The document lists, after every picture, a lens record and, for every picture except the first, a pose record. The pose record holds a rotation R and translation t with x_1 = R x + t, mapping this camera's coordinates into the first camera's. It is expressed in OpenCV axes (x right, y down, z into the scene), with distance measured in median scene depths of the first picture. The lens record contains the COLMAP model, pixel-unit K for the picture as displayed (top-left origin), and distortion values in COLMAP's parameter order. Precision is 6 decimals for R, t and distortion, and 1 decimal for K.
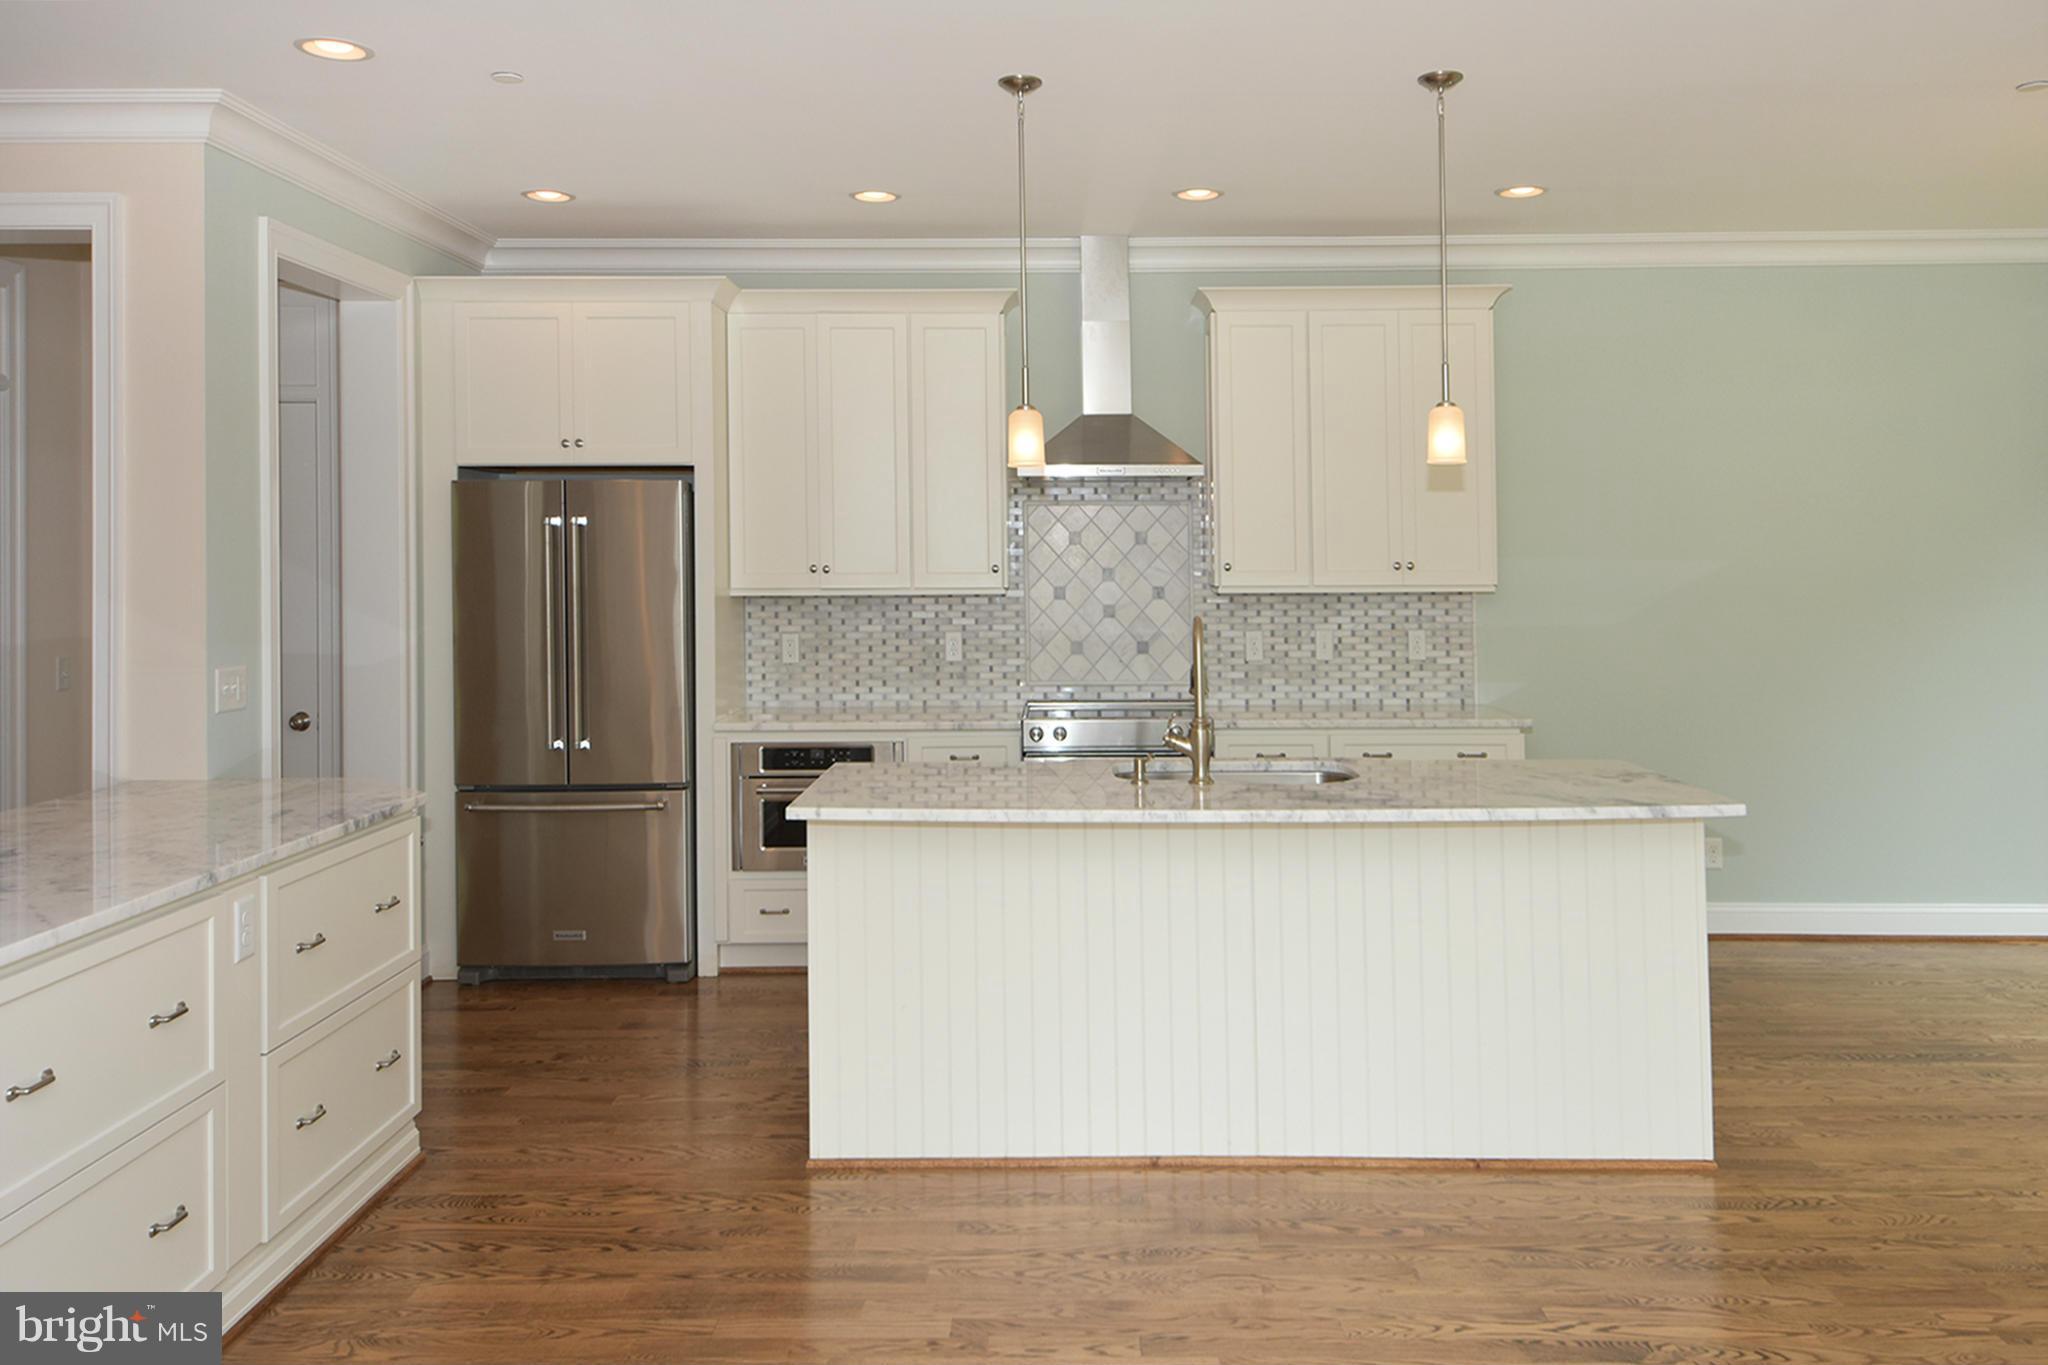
lens RADIAL K [[1600.2, 0, 1021.5], [0, 1600.2, 693.1], [0, 0, 1]] dist [0.013393, 0.001019]
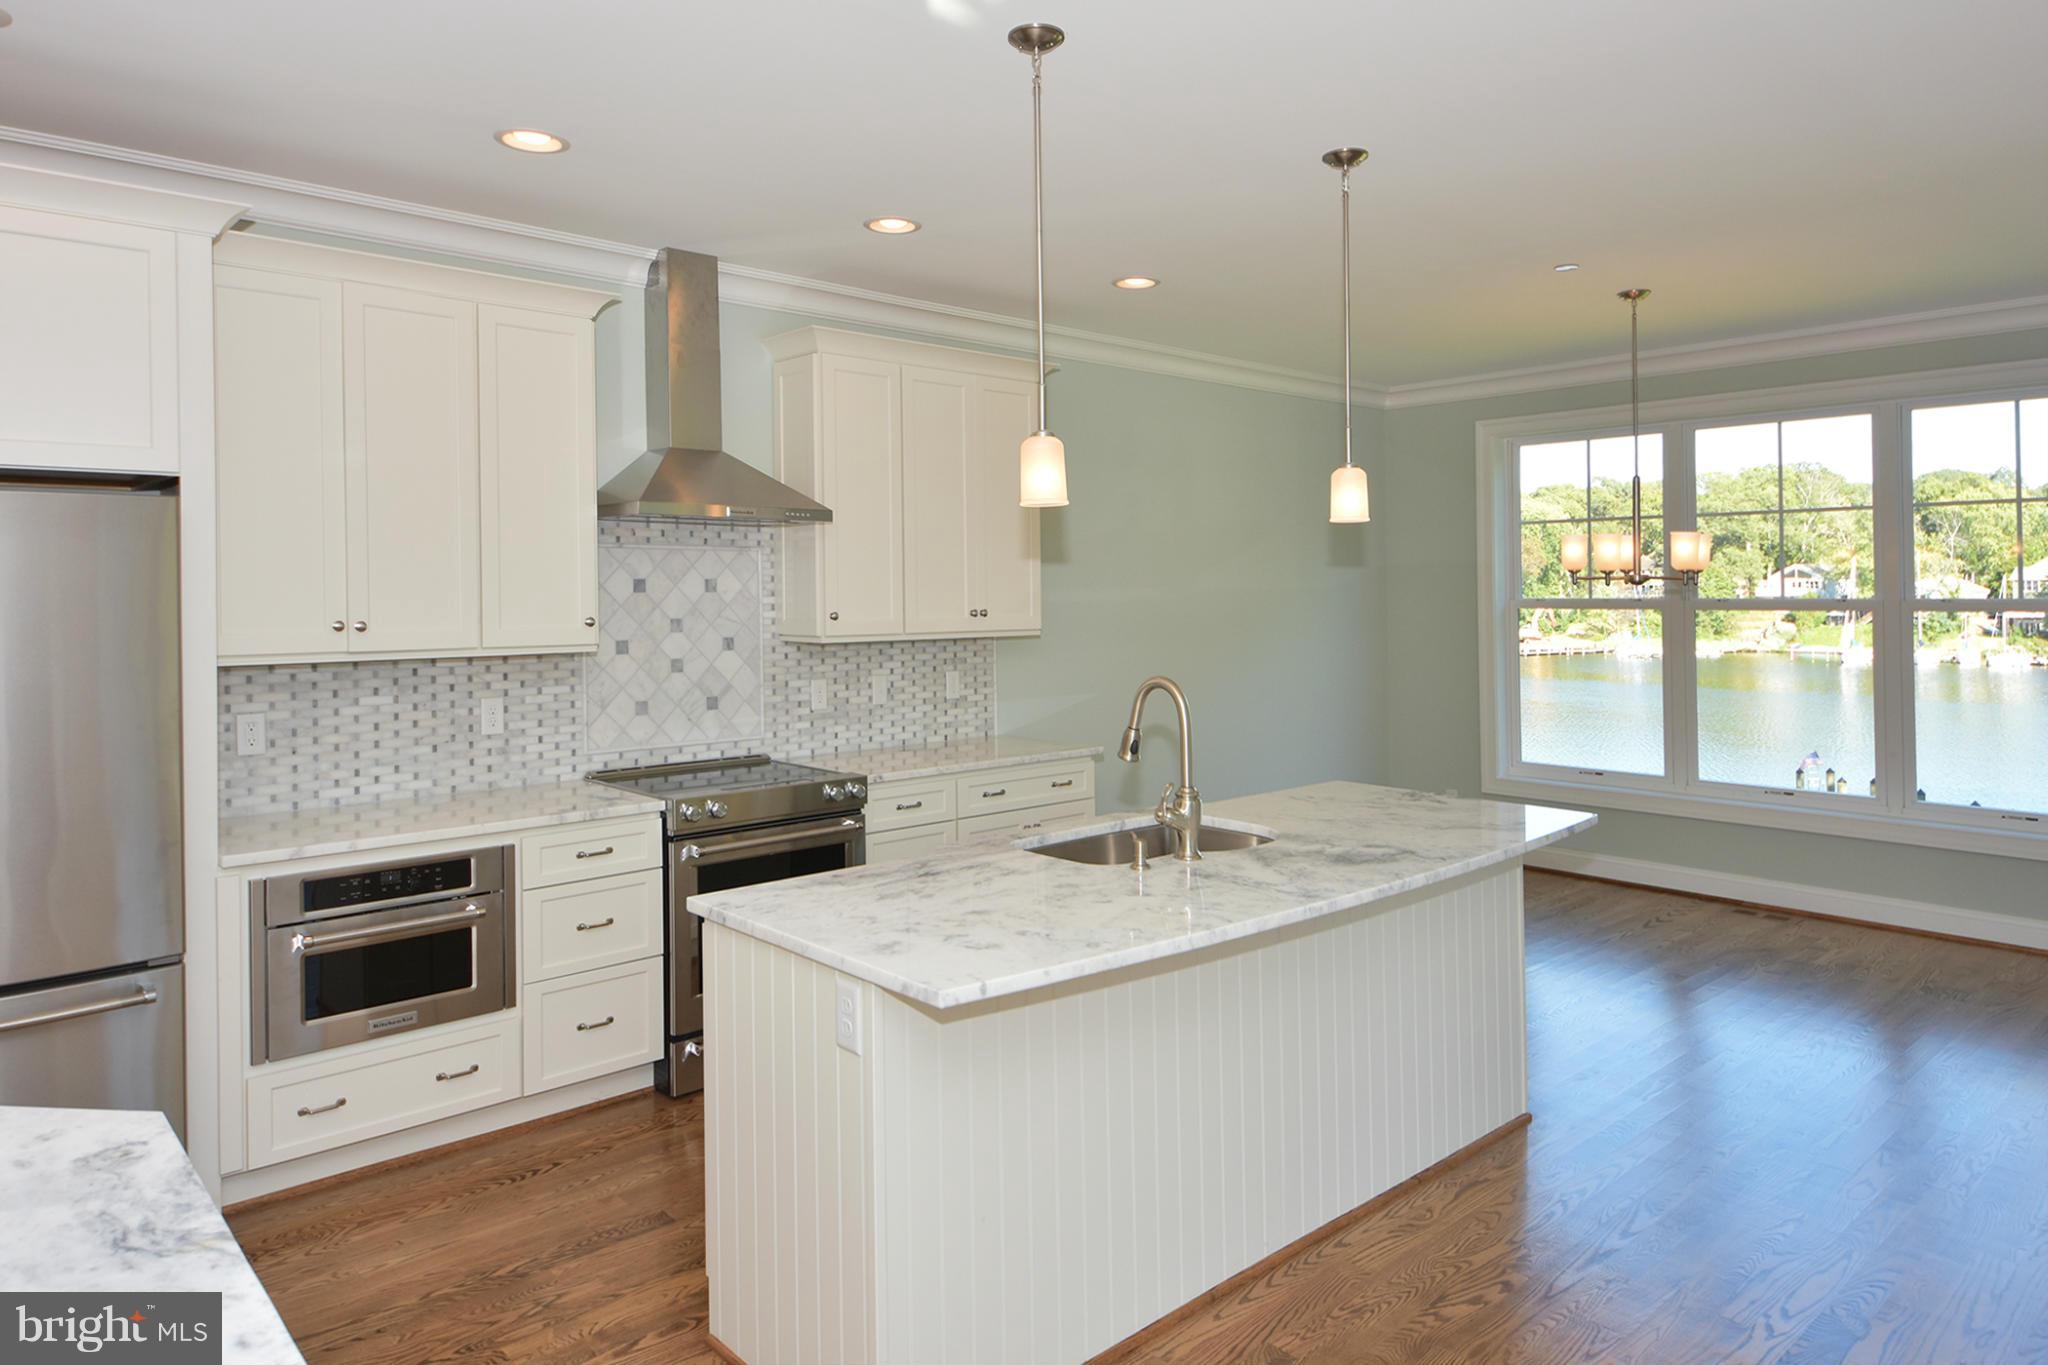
lens RADIAL K [[1228.2, 0, 1025.6], [0, 1228.2, 666.2], [0, 0, 1]] dist [0.005028, -0.002912]
pose [[0.721294, -0.043369, 0.691270, -0.284153], [0.059458, 0.998231, 0.000587, -0.039448], [-0.690073, 0.040678, 0.722596, 0.359922]]
